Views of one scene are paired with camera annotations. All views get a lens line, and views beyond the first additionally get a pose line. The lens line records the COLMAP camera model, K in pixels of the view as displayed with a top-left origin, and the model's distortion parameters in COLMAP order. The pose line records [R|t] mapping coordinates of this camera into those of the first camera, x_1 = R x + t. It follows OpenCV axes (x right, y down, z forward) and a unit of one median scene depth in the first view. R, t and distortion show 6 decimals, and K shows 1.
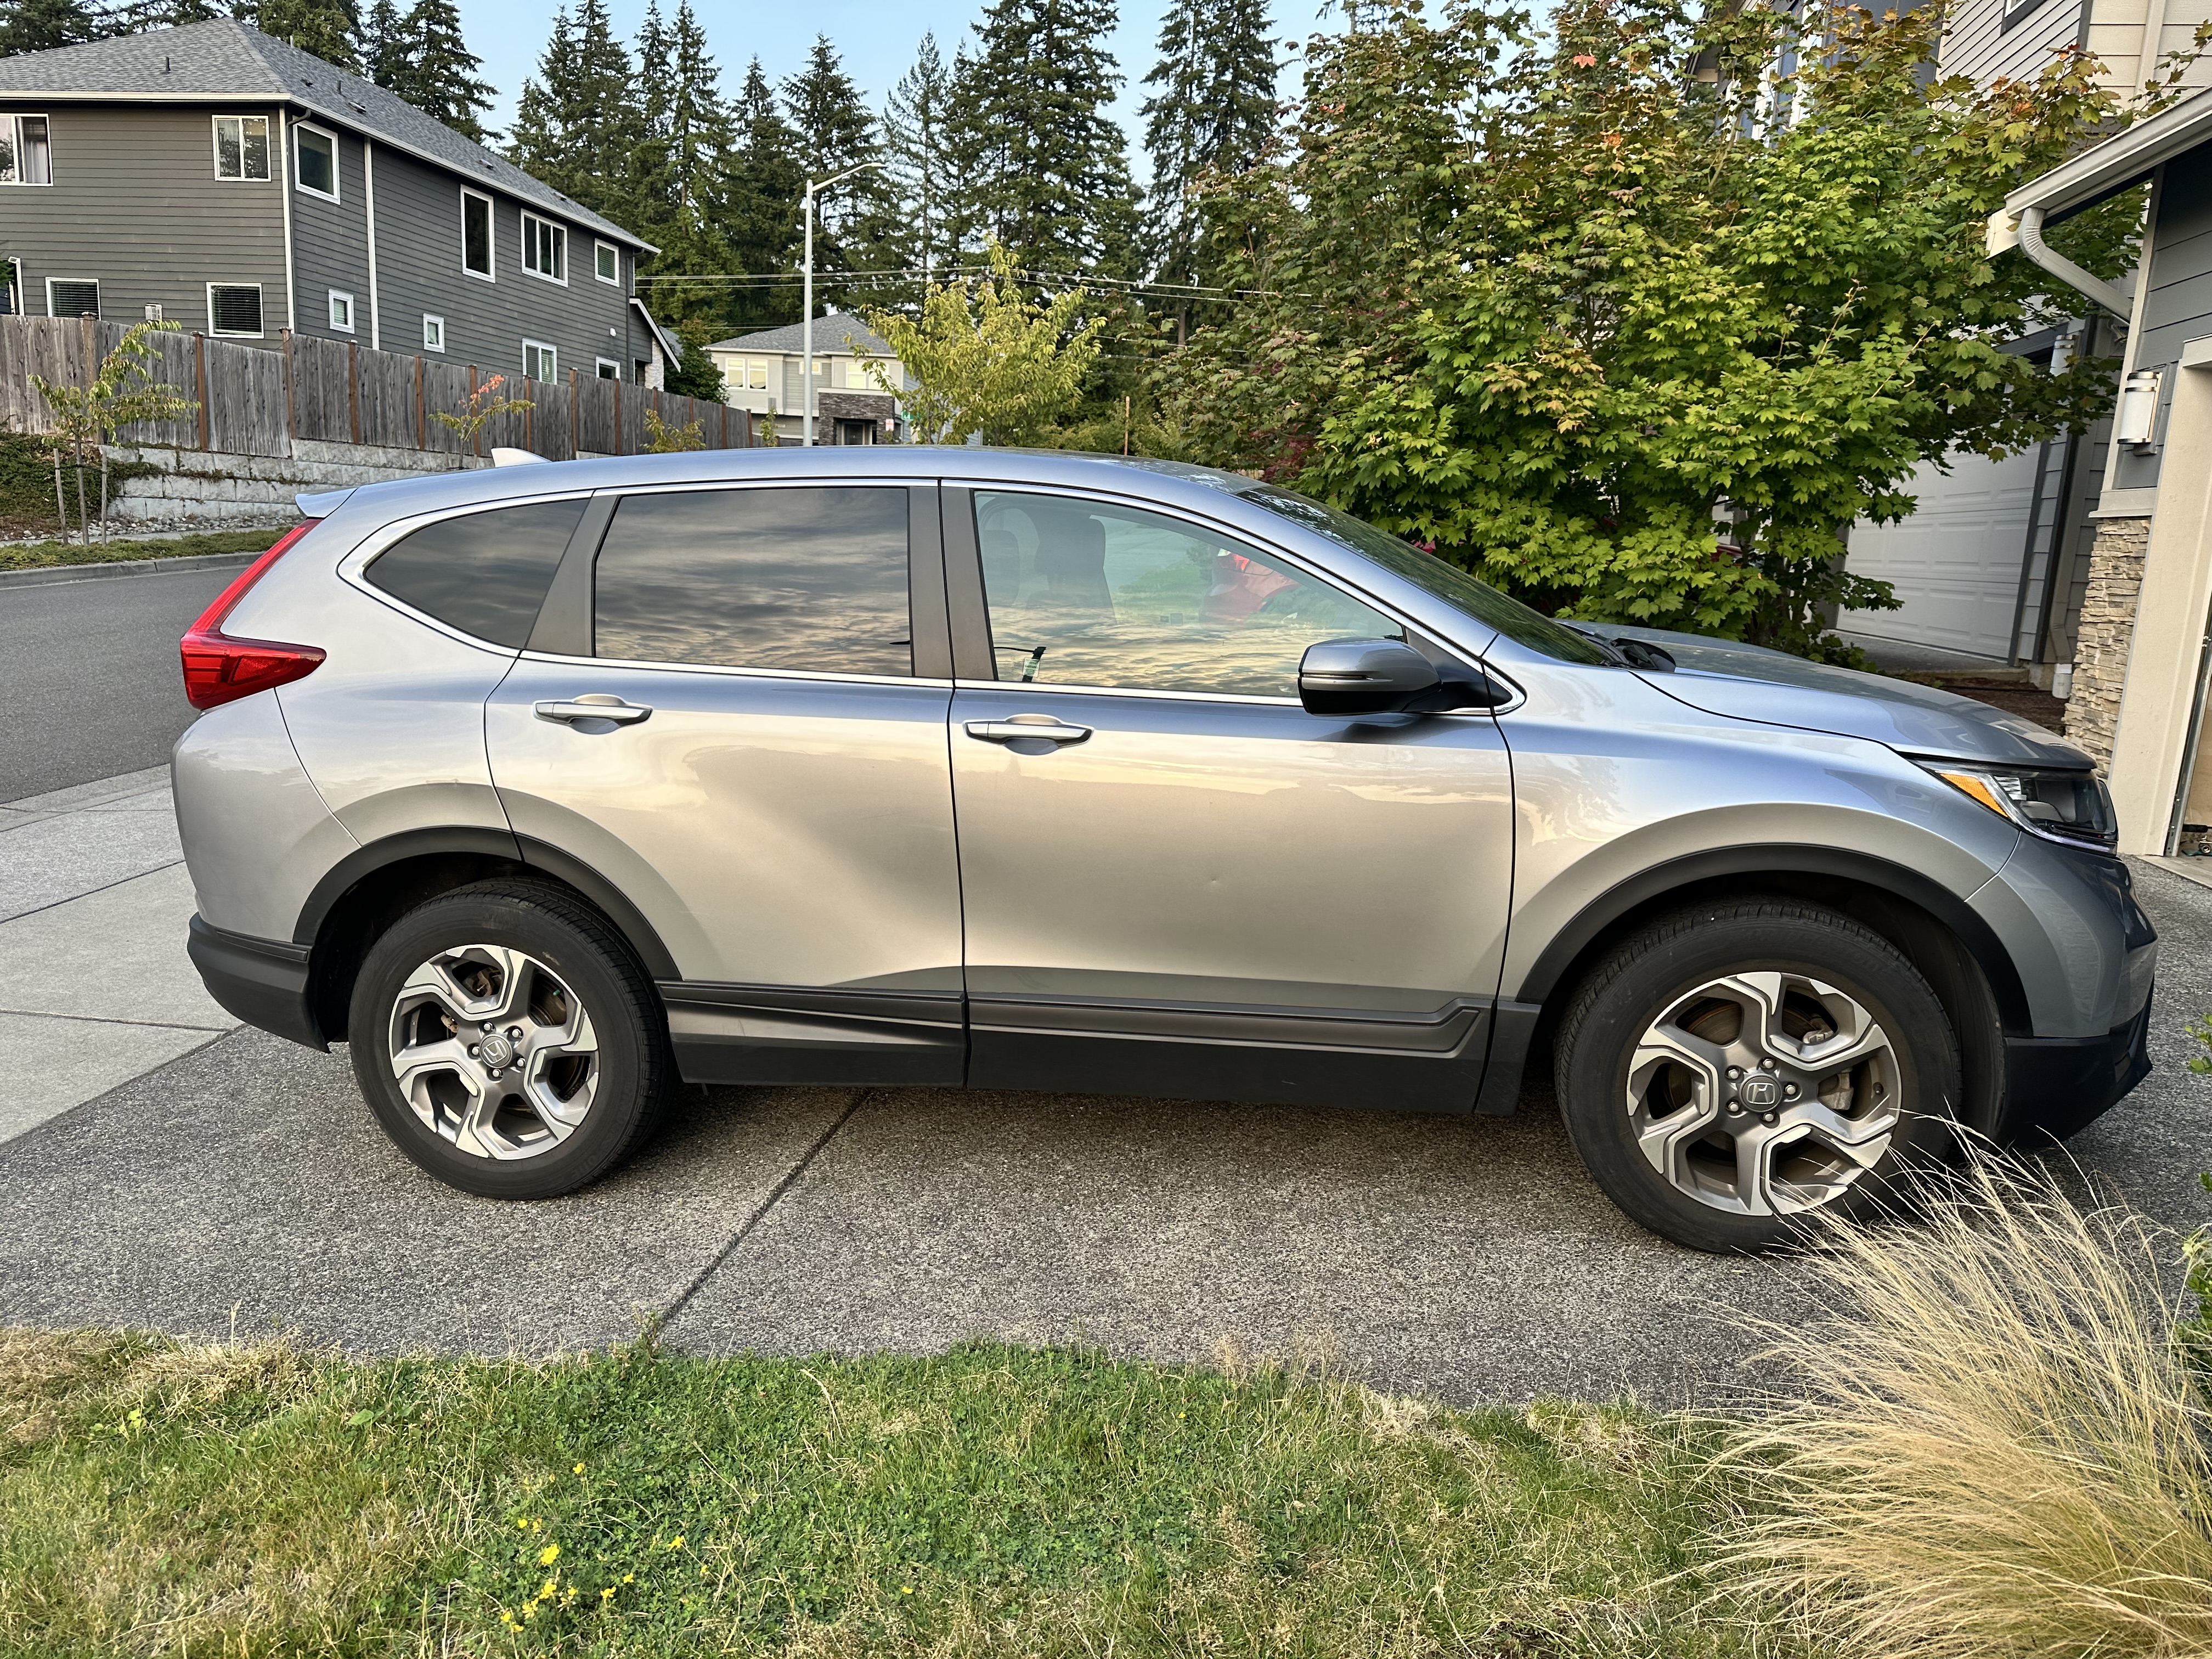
lens RADIAL K [[1581.4, 0, 1106.0], [0, 1581.4, 829.5], [0, 0, 1]] dist [0.072172, -0.119311]
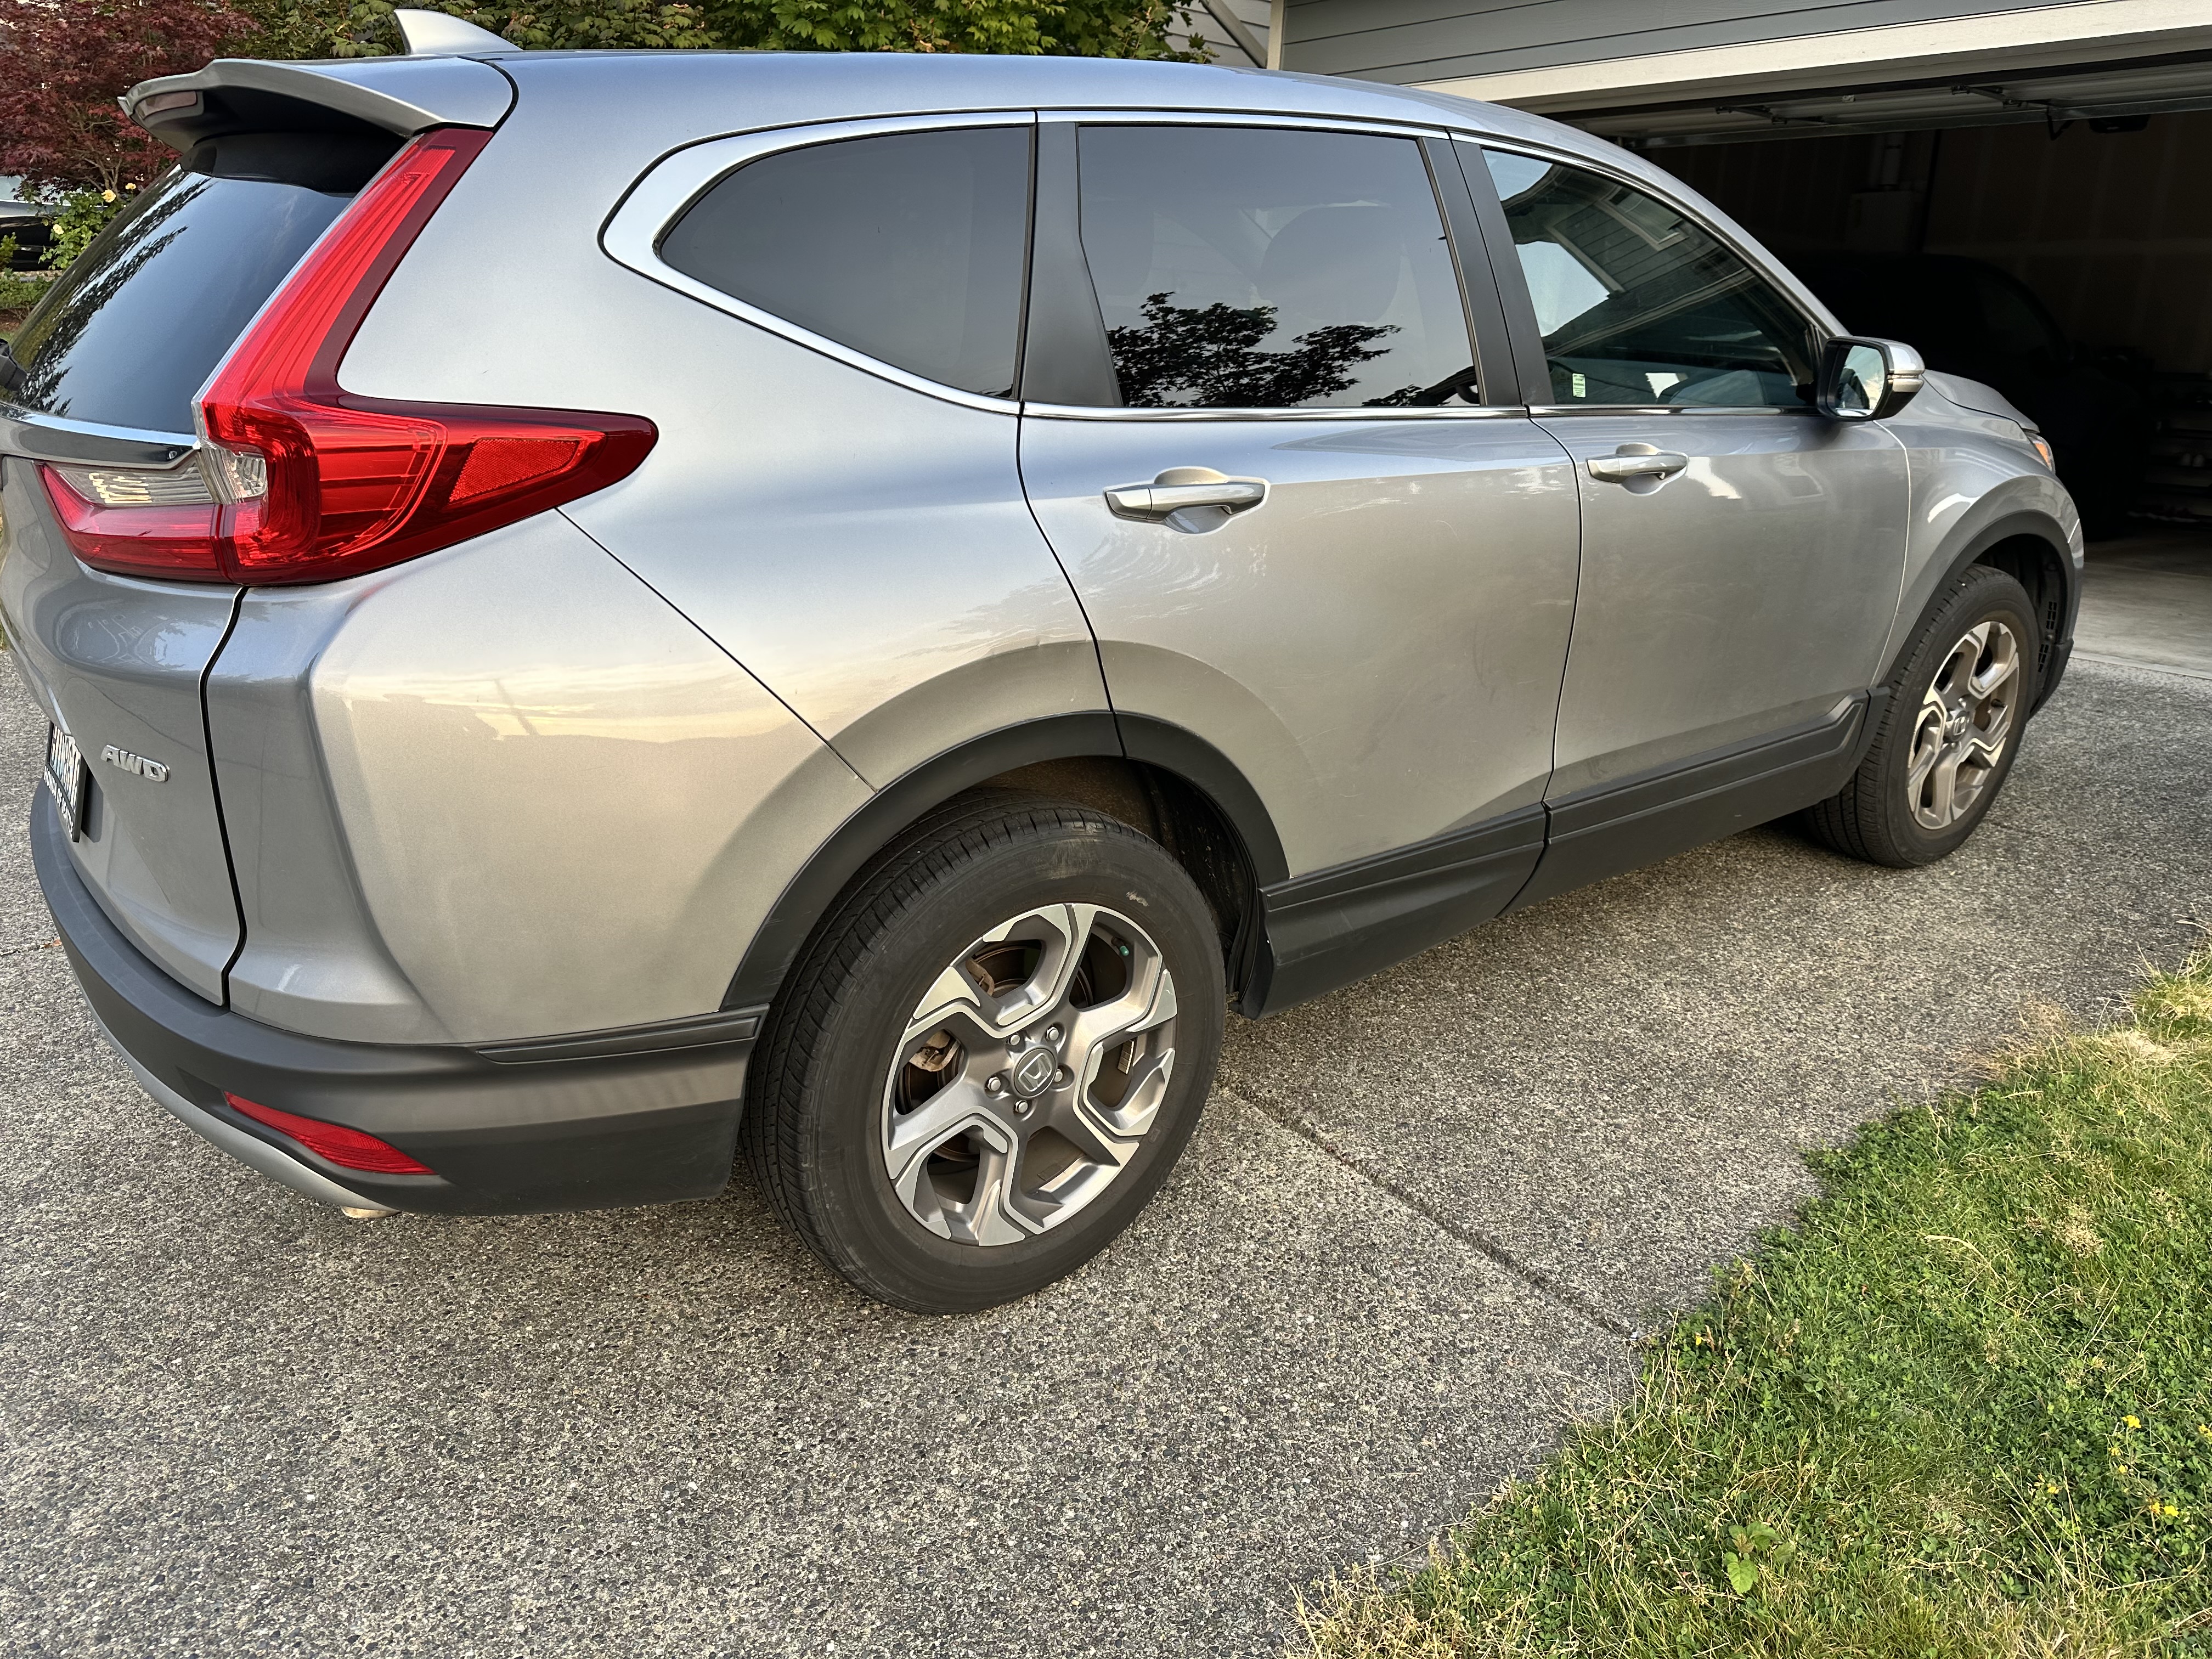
lens RADIAL K [[1579.2, 0, 1103.4], [0, 1579.2, 874.0], [0, 0, 1]] dist [0.108872, -0.143382]
pose [[0.652065, -0.249845, 0.715814, -0.126860], [0.127238, 0.966813, 0.221546, -0.011078], [-0.747410, -0.053384, 0.662215, 0.092763]]
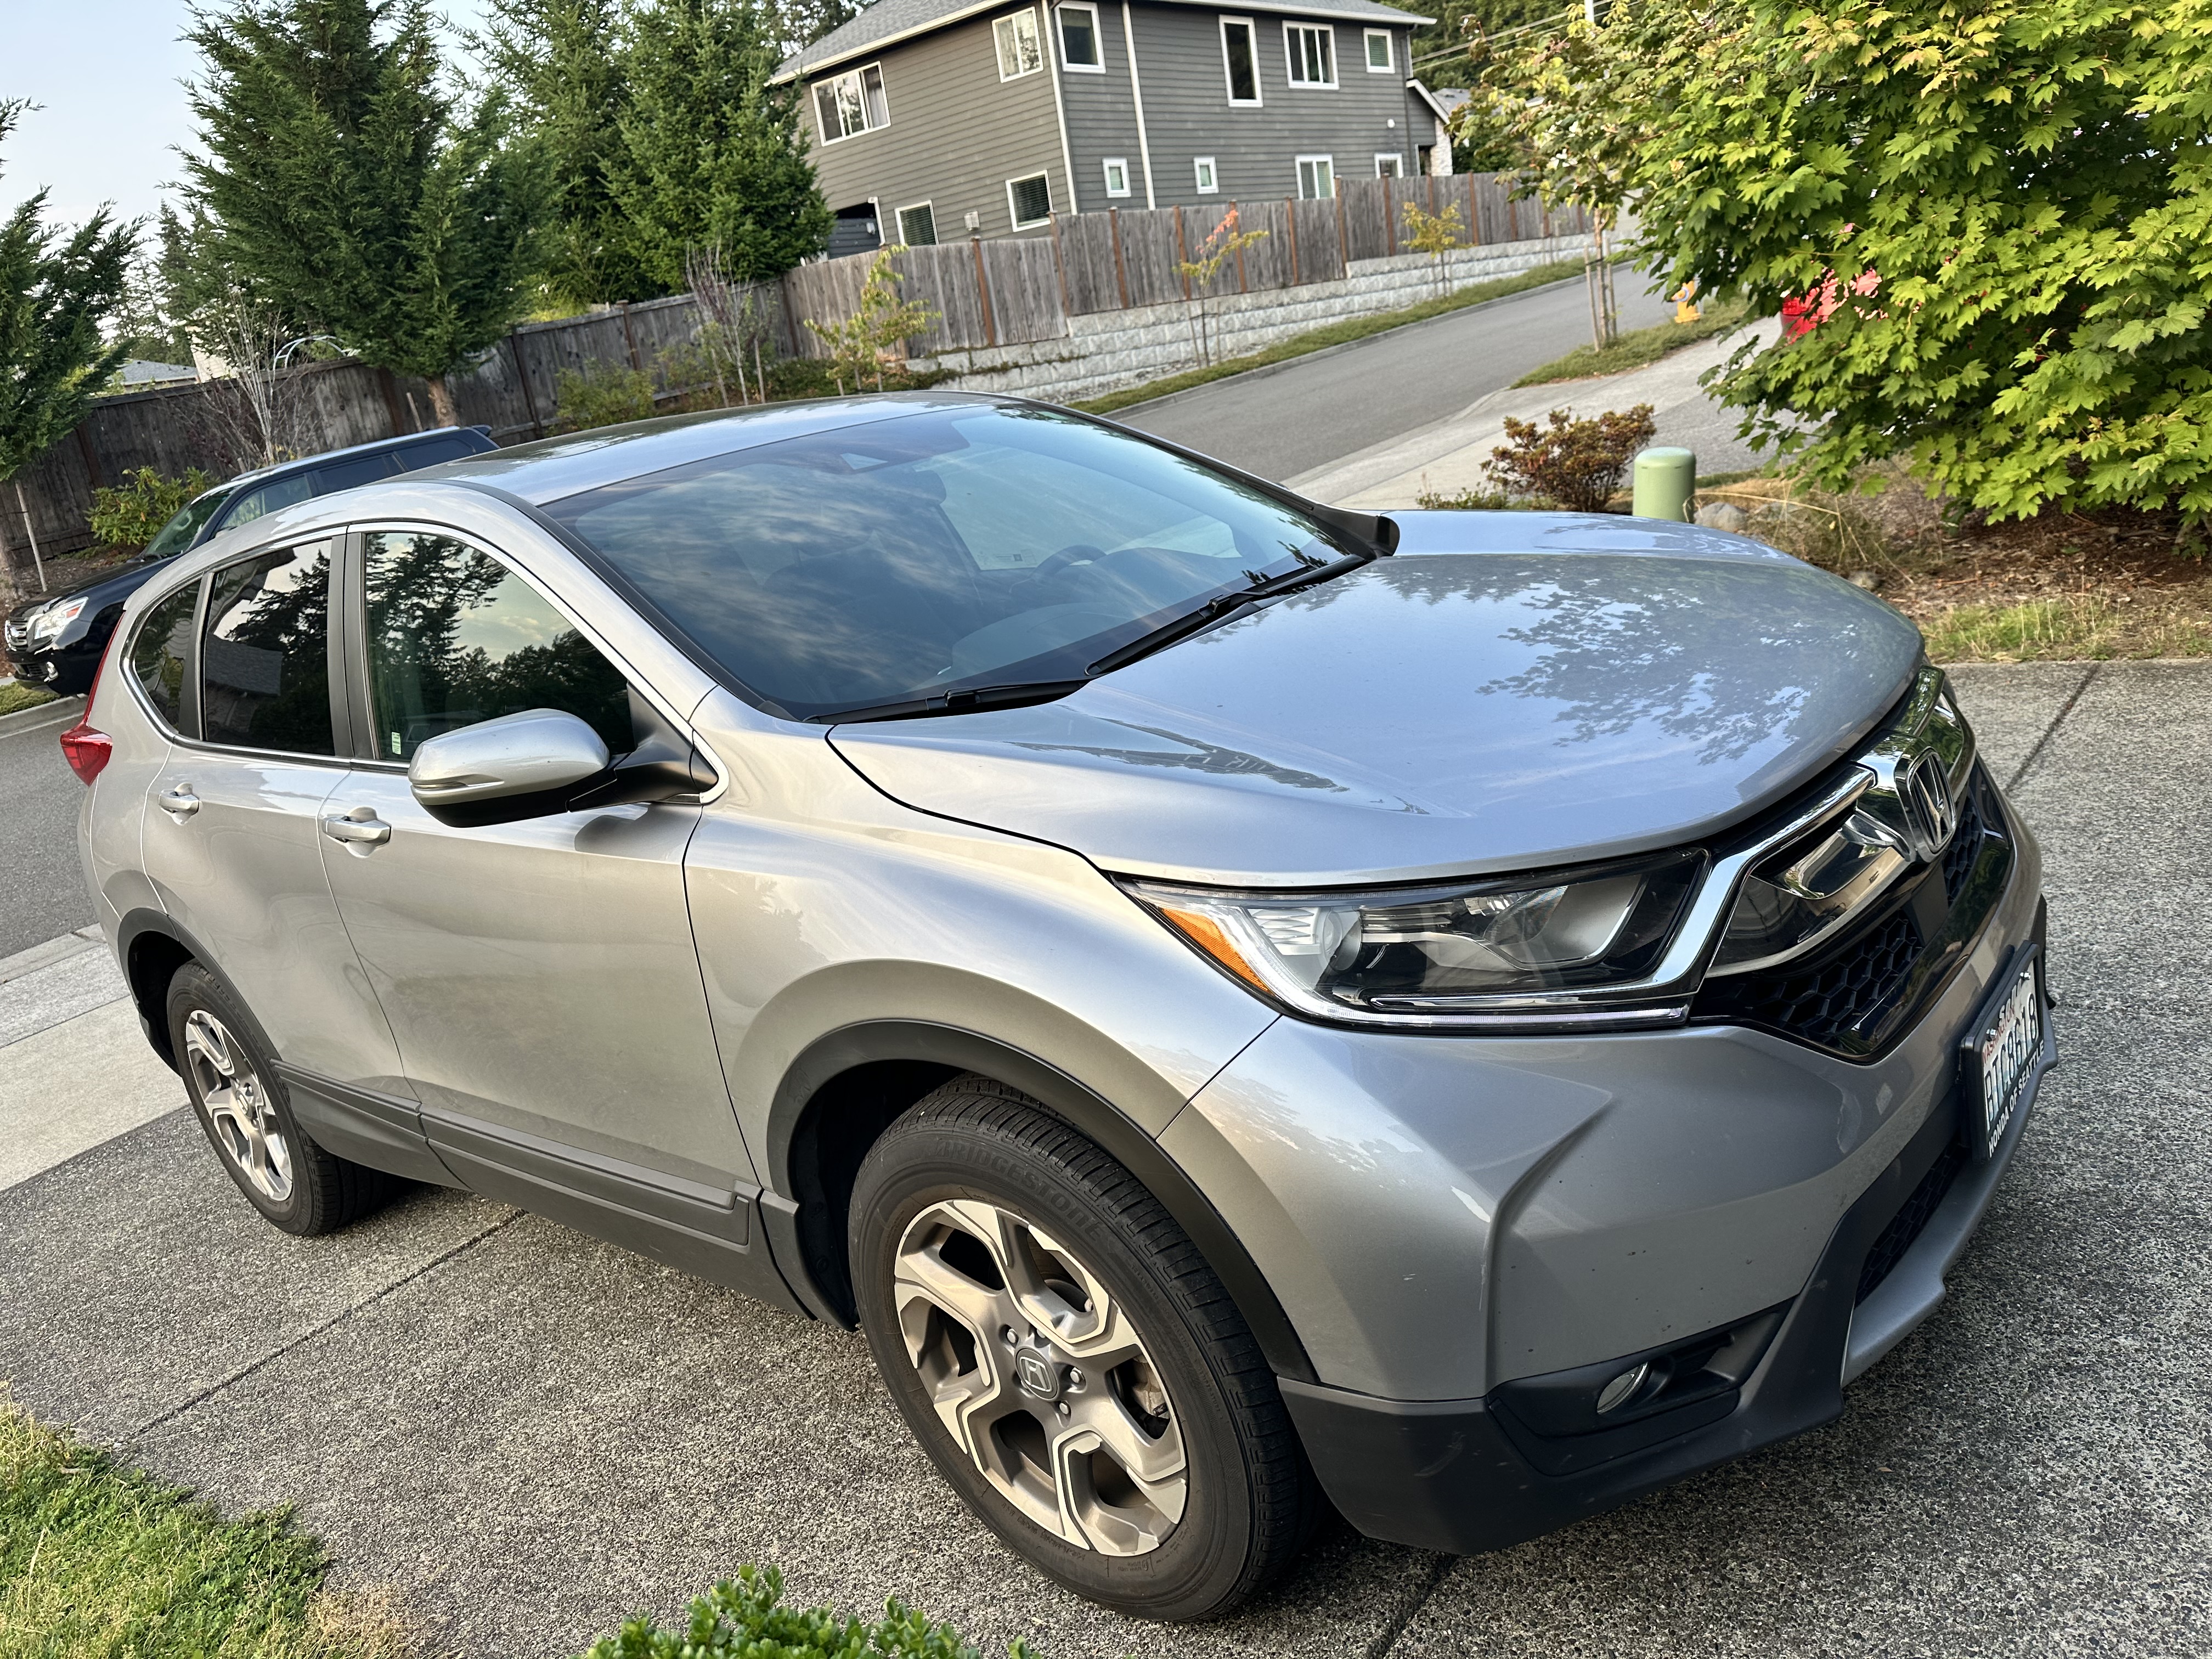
lens RADIAL K [[1659.3, 0, 1106.0], [0, 1659.3, 829.5], [0, 0, 1]] dist [-0.042203, 0.000429]
pose [[0.833462, -0.027688, -0.551882, 0.111343], [0.098190, 0.990270, 0.098607, -0.015670], [0.543782, -0.136374, 0.828072, 0.068886]]
